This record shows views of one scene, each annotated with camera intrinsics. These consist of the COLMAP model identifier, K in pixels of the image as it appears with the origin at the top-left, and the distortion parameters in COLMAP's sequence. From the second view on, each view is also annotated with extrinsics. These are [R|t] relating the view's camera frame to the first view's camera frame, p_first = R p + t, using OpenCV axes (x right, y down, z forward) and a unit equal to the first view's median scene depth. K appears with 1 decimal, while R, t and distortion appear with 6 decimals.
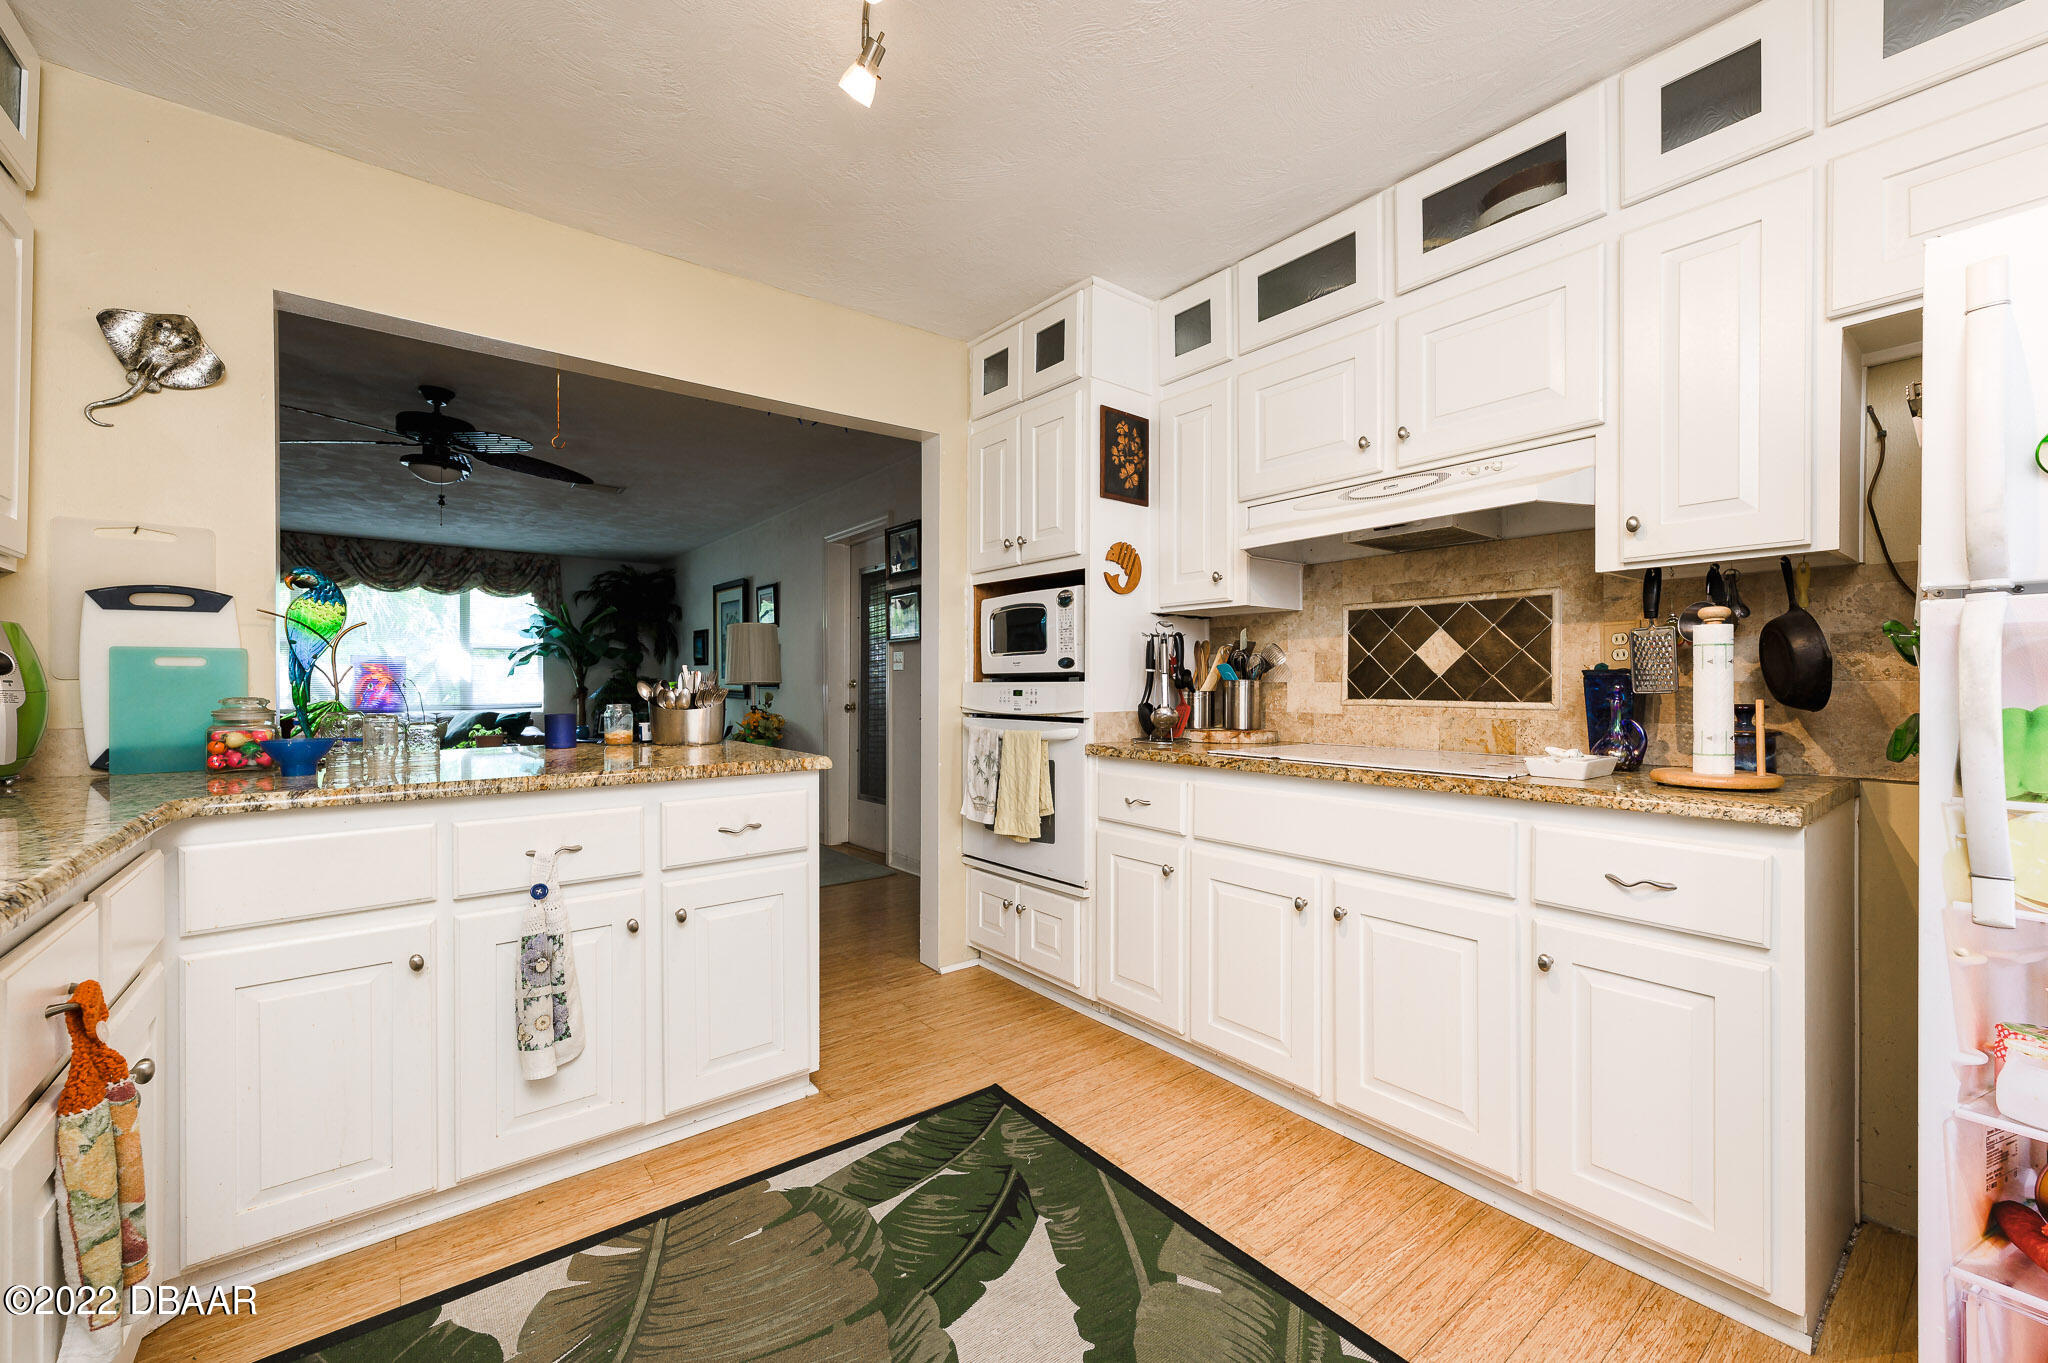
lens RADIAL K [[814.4, 0, 1018.2], [0, 814.4, 687.9], [0, 0, 1]] dist [0.002878, 0.000494]
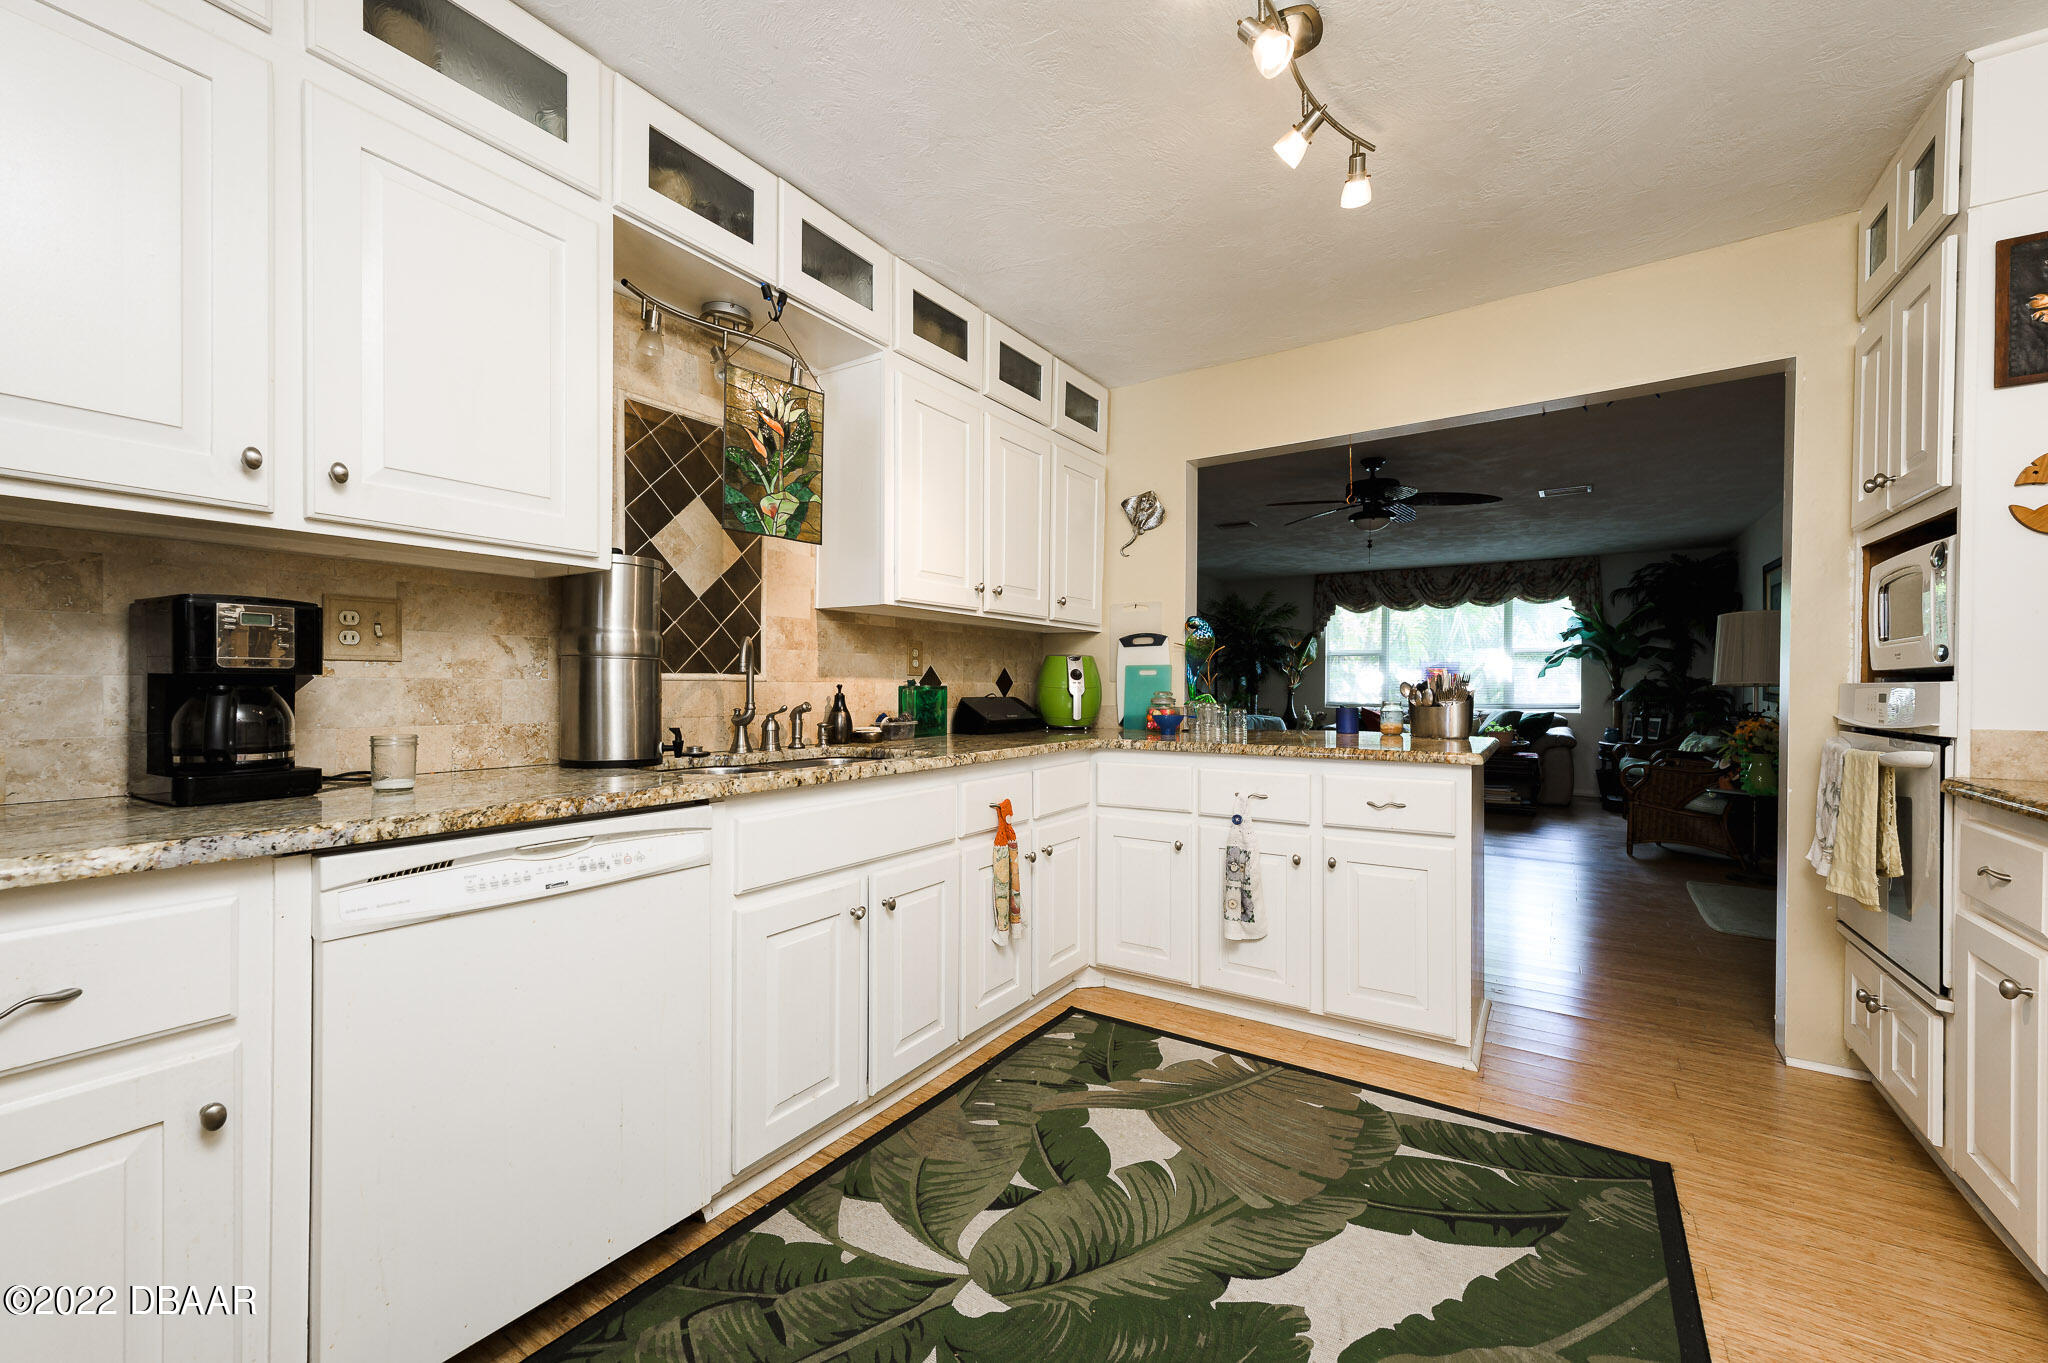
lens RADIAL K [[814.4, 0, 1018.2], [0, 814.4, 687.9], [0, 0, 1]] dist [0.002878, 0.000494]
pose [[0.304603, 0.004281, -0.952470, 0.677898], [-0.006661, 0.999975, 0.002364, 0.001237], [0.952456, 0.005624, 0.304624, 0.128236]]
